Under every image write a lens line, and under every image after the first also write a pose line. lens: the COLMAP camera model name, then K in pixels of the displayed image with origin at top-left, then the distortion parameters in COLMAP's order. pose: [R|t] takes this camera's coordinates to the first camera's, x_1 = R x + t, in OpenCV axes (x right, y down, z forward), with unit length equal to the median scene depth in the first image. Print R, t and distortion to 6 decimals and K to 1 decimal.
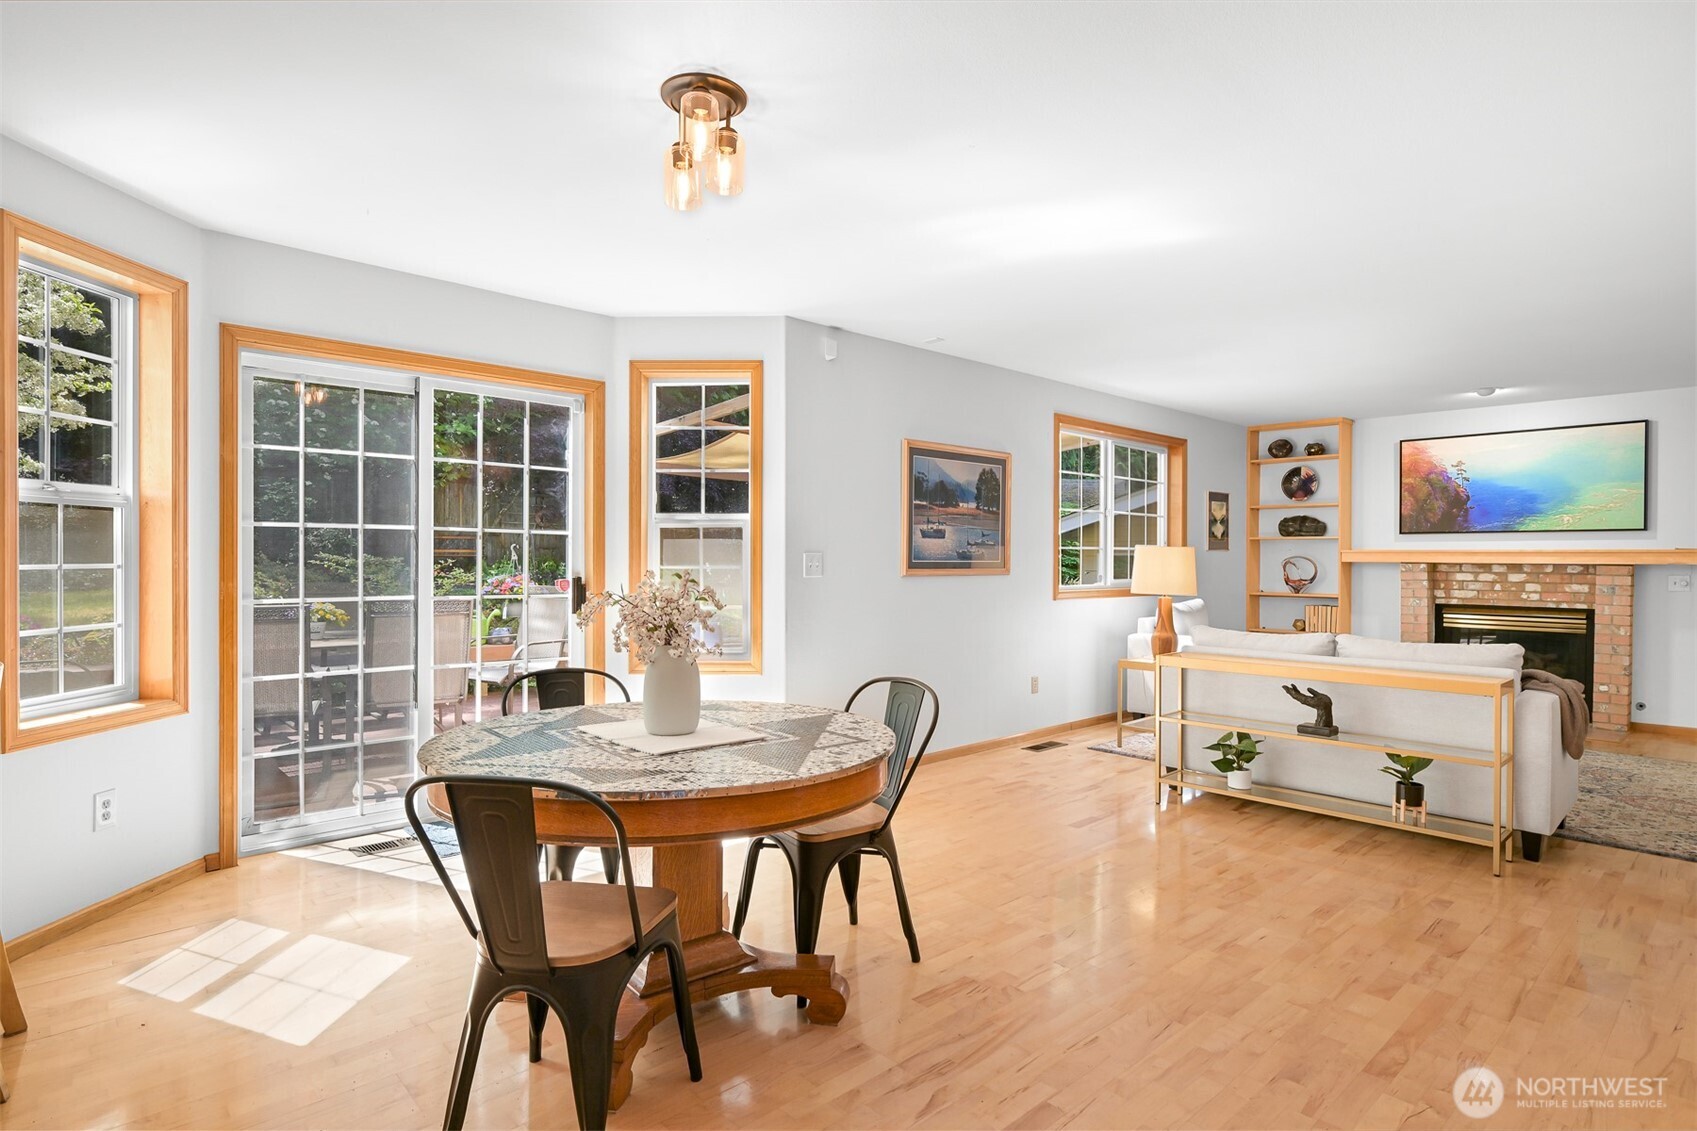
lens RADIAL K [[869.8, 0, 851.9], [0, 869.8, 562.6], [0, 0, 1]] dist [0.005298, -0.002055]
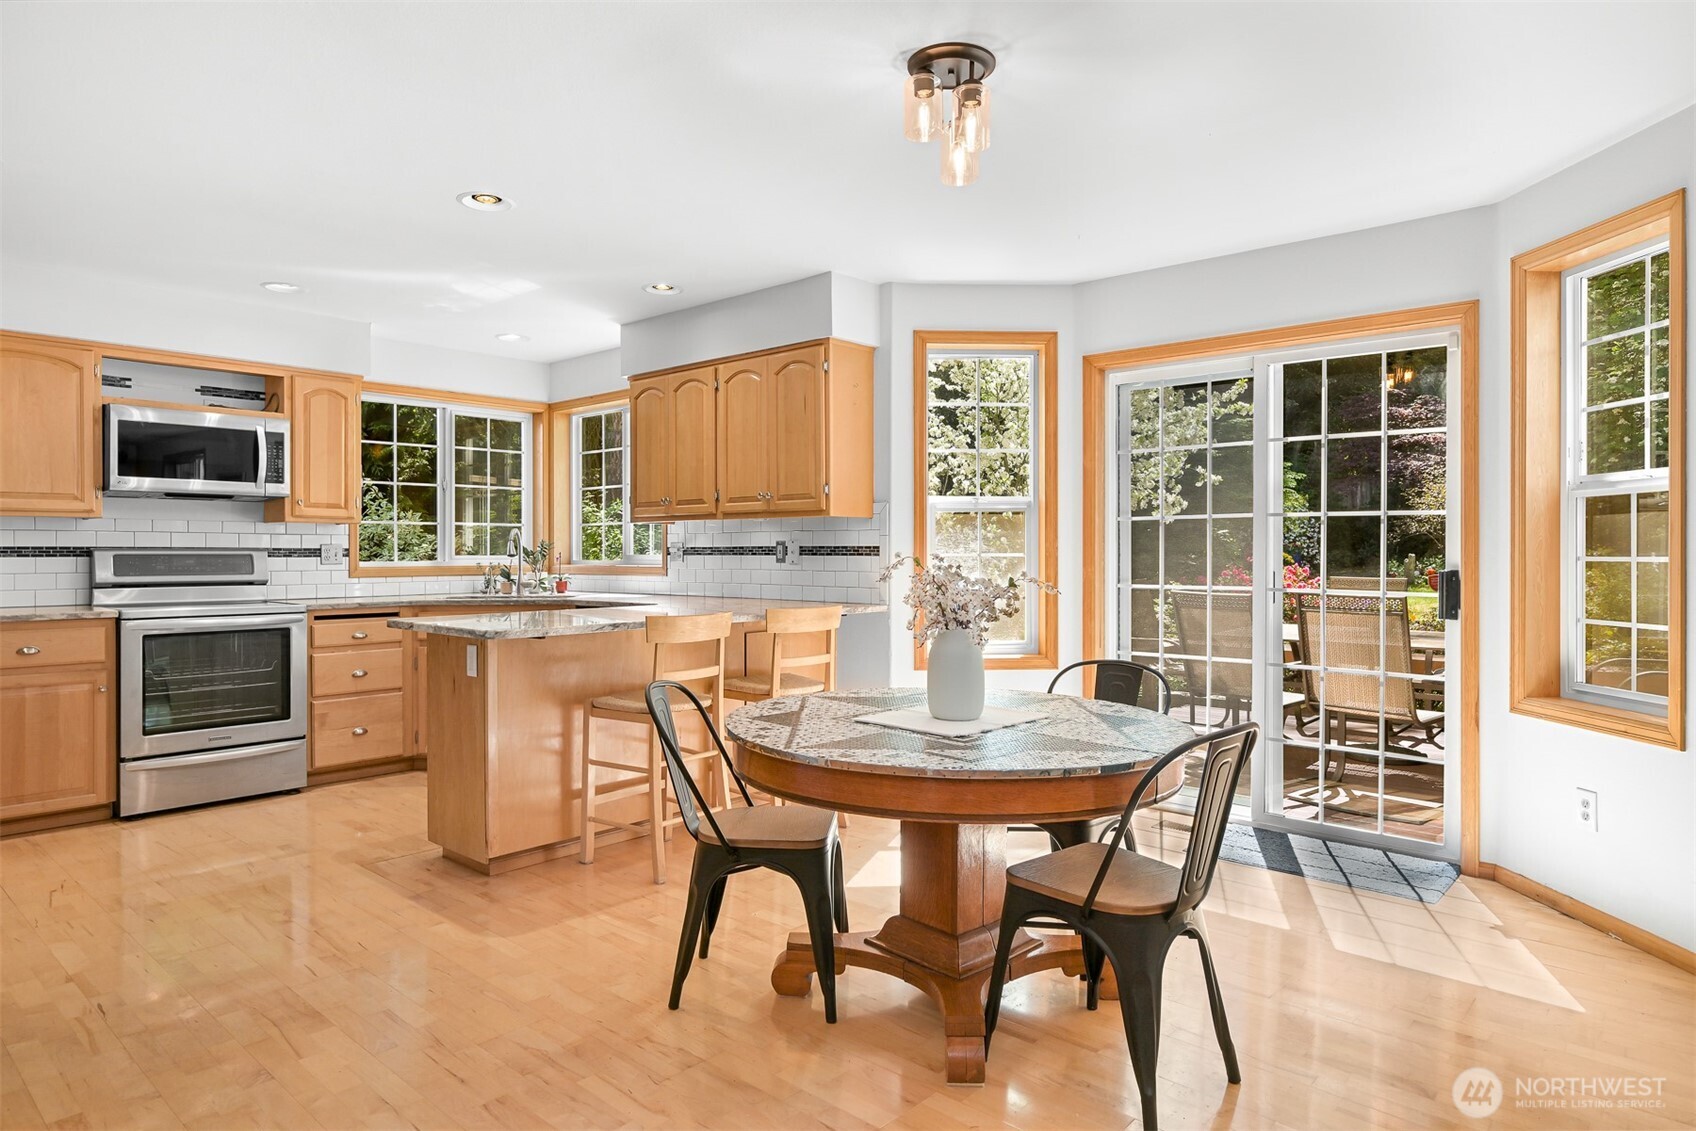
lens RADIAL K [[975.9, 0, 851.6], [0, 975.9, 556.6], [0, 0, 1]] dist [-0.004093, -0.003414]
pose [[0.112760, 0.002922, -0.993618, 0.323933], [-0.000877, 0.999996, 0.002841, 0.002141], [0.993622, 0.000551, 0.112762, 0.278177]]
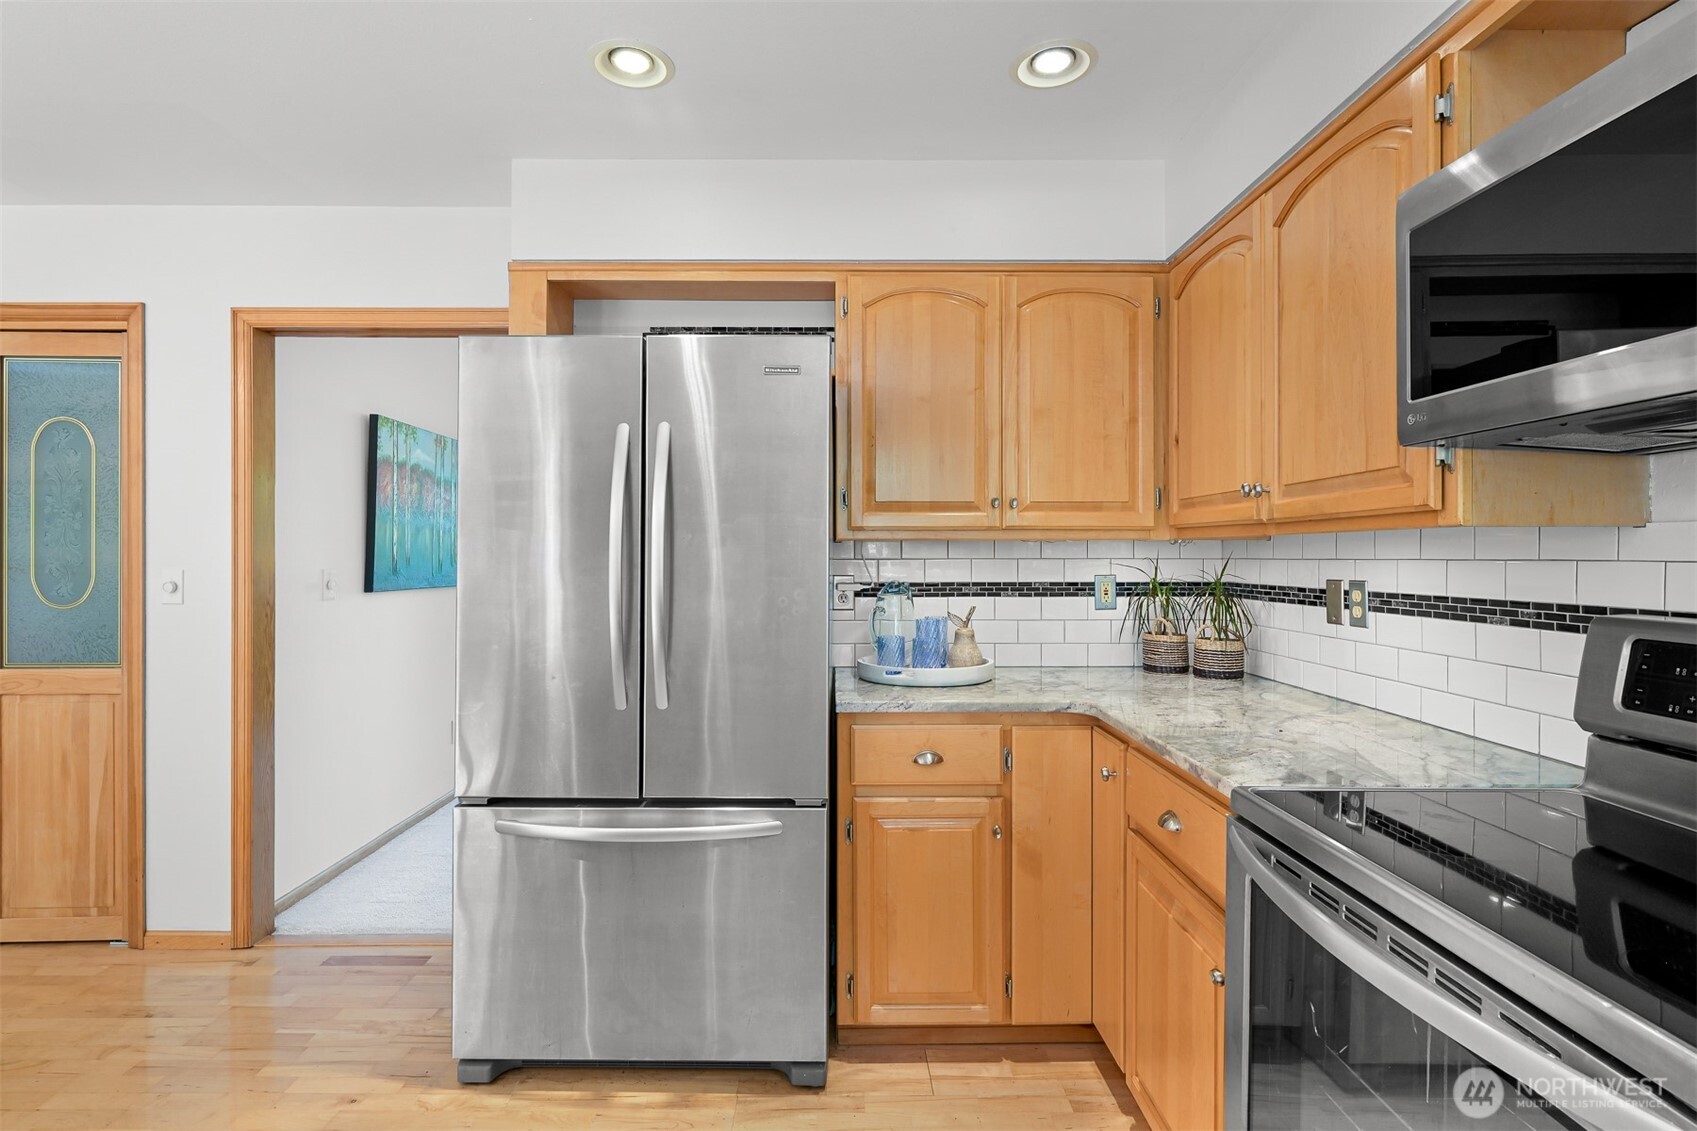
lens RADIAL K [[833.5, 0, 834.6], [0, 833.5, 555.2], [0, 0, 1]] dist [-0.006434, 0.000492]
pose [[-0.740216, -0.005126, 0.672349, -0.470547], [-0.002871, 0.999986, 0.004464, -0.016626], [-0.672363, 0.001374, -0.740220, 0.071821]]
